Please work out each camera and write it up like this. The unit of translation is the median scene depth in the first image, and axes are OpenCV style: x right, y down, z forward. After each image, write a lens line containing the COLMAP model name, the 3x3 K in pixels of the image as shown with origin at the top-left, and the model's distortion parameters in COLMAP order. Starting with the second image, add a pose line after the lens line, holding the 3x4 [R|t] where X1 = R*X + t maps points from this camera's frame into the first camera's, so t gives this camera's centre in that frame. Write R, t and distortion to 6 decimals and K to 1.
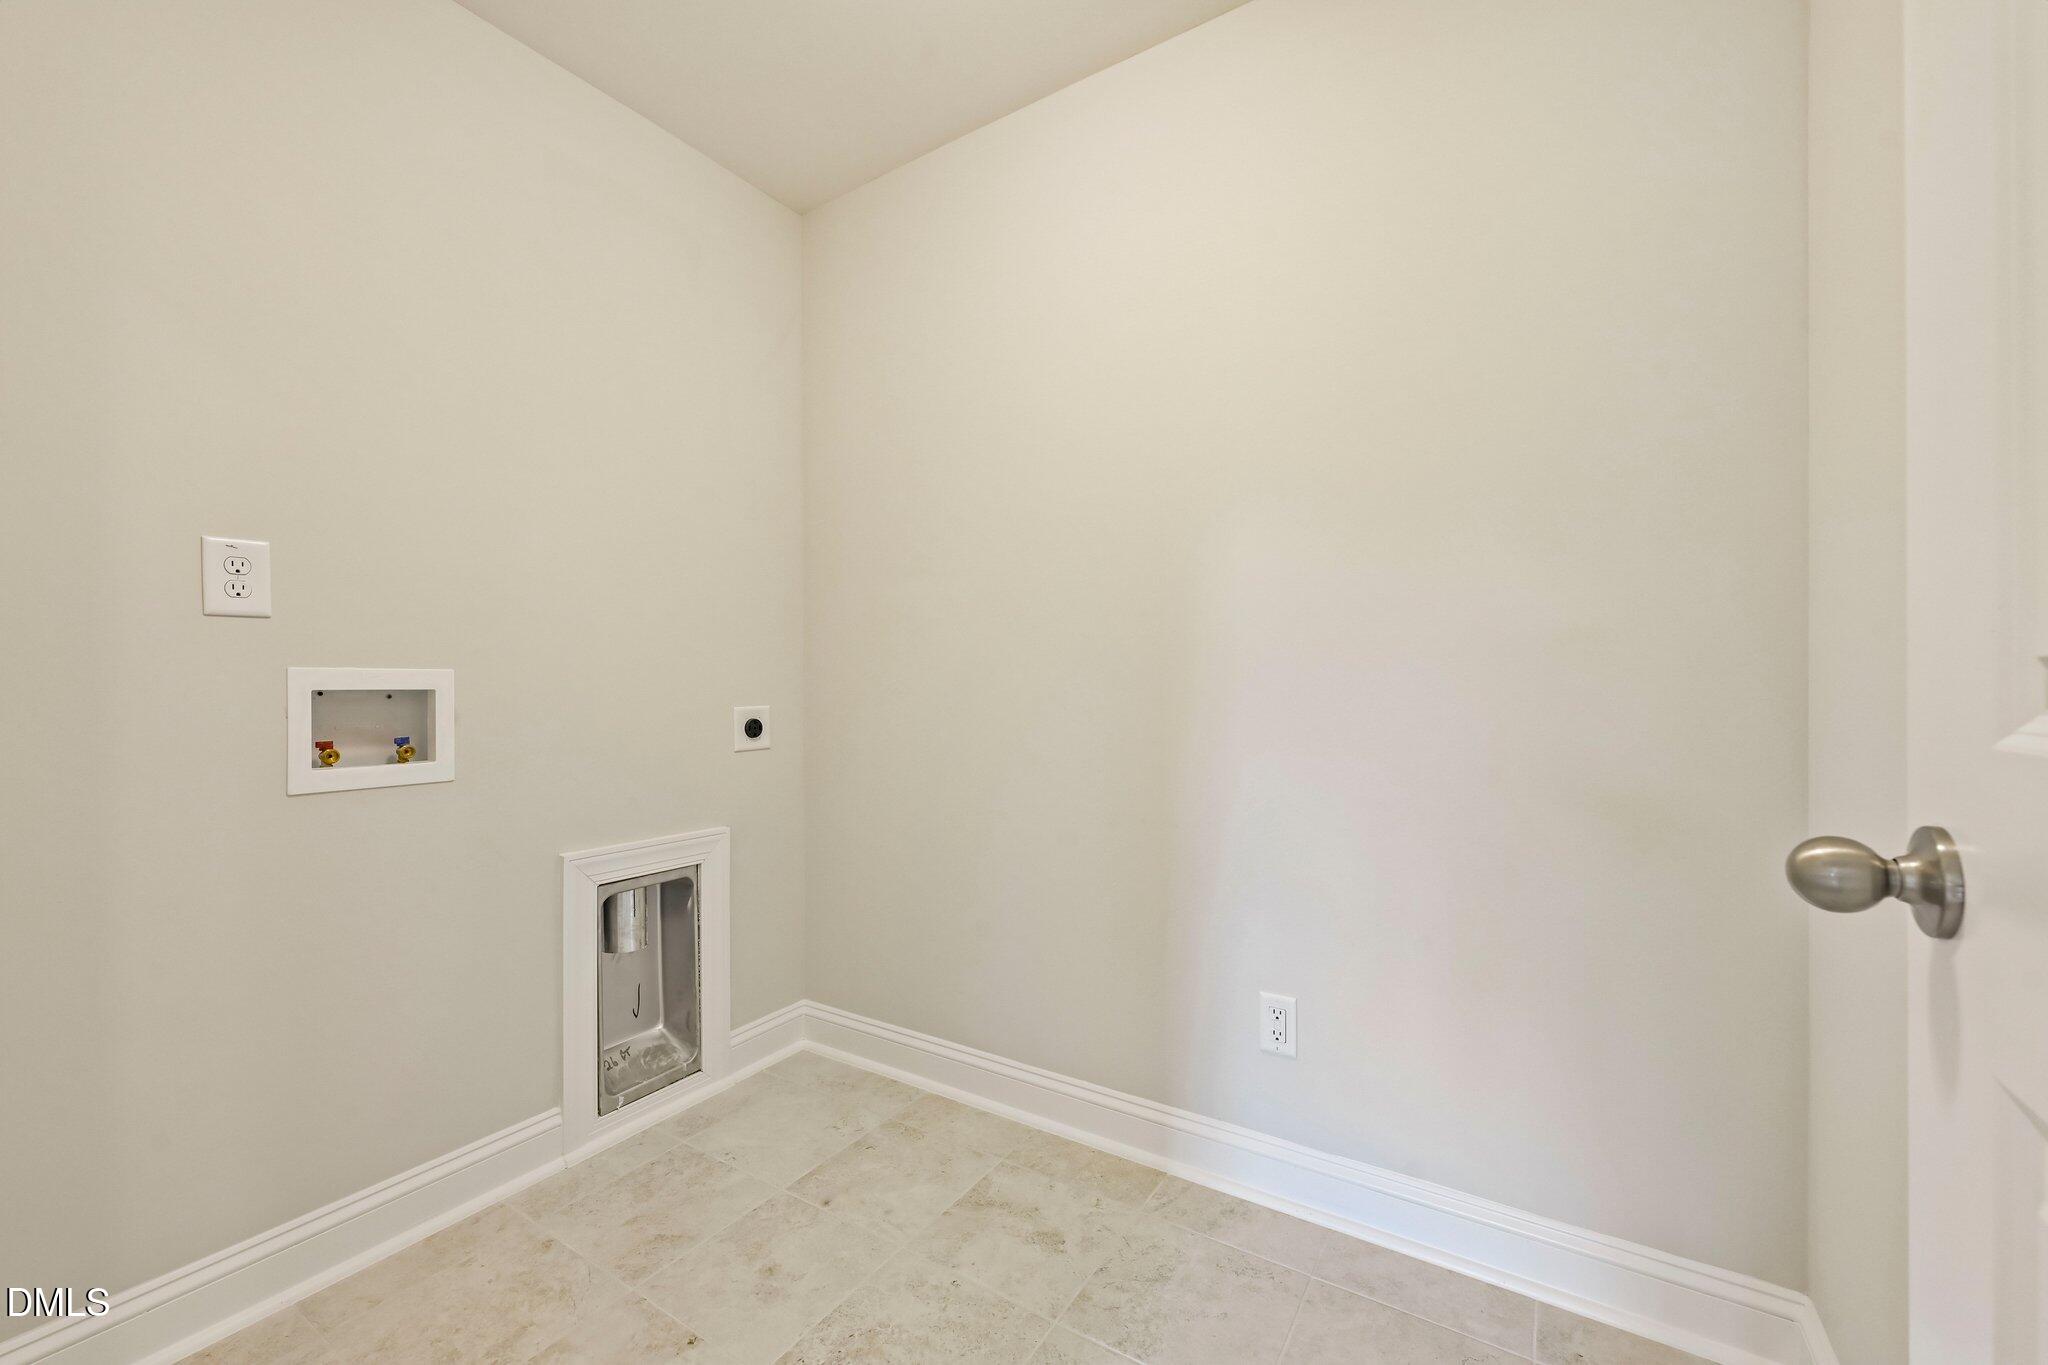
lens RADIAL K [[813.4, 0, 1027.3], [0, 813.4, 683.3], [0, 0, 1]] dist [-0.001890, 0.000141]
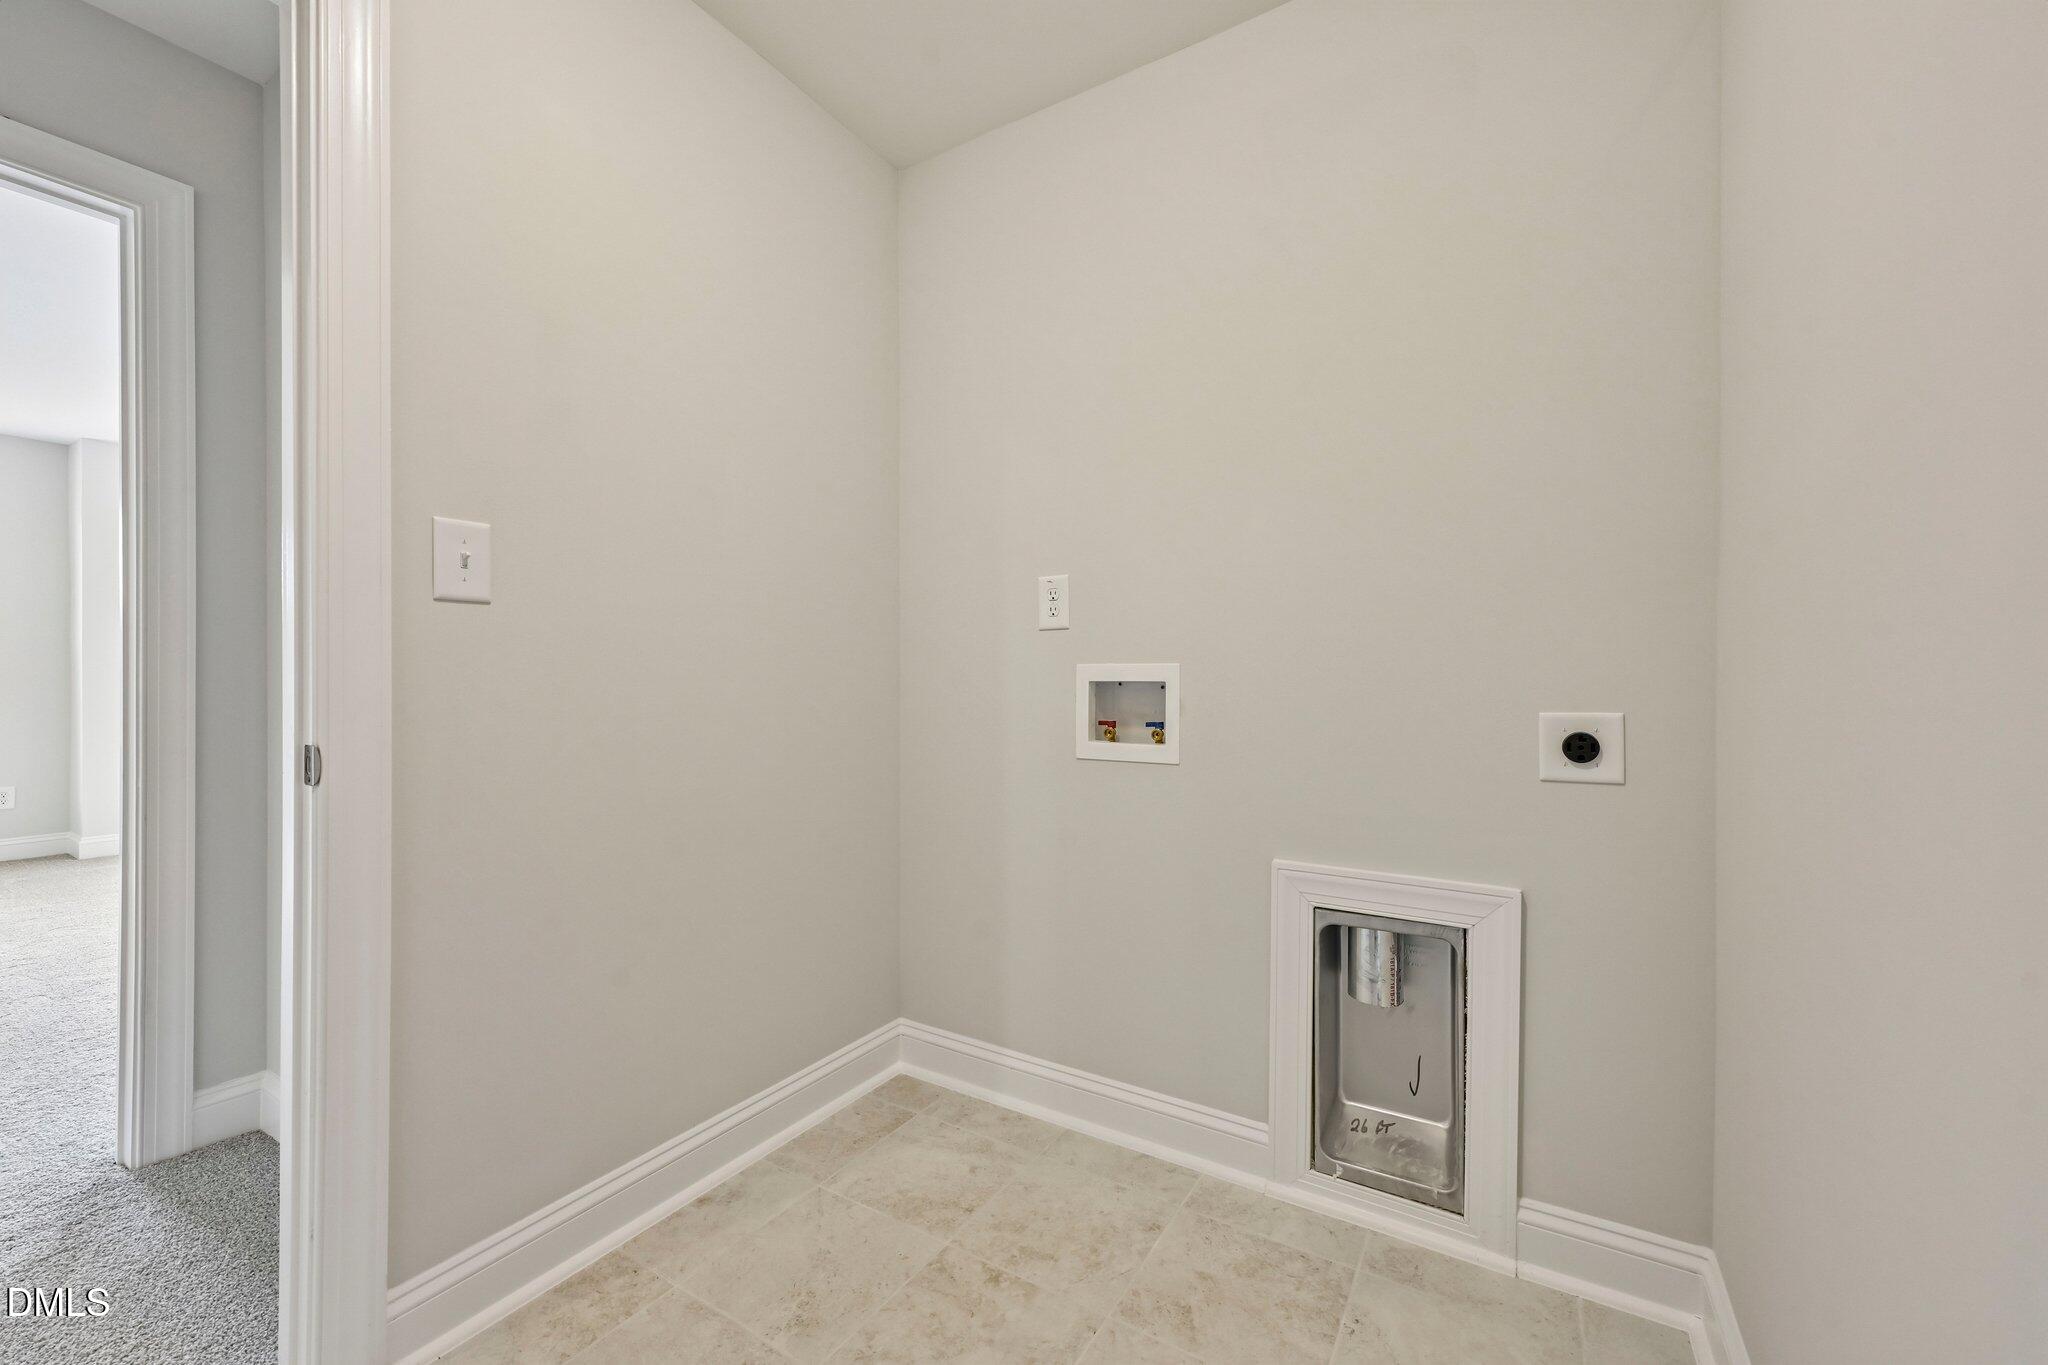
lens RADIAL K [[813.4, 0, 1028.3], [0, 813.4, 681.7], [0, 0, 1]] dist [-0.001890, 0.000141]
pose [[0.008389, 0.006289, -0.999945, 0.374843], [0.000284, 0.999980, 0.006292, 0.000725], [0.999965, -0.000337, 0.008387, 0.742244]]
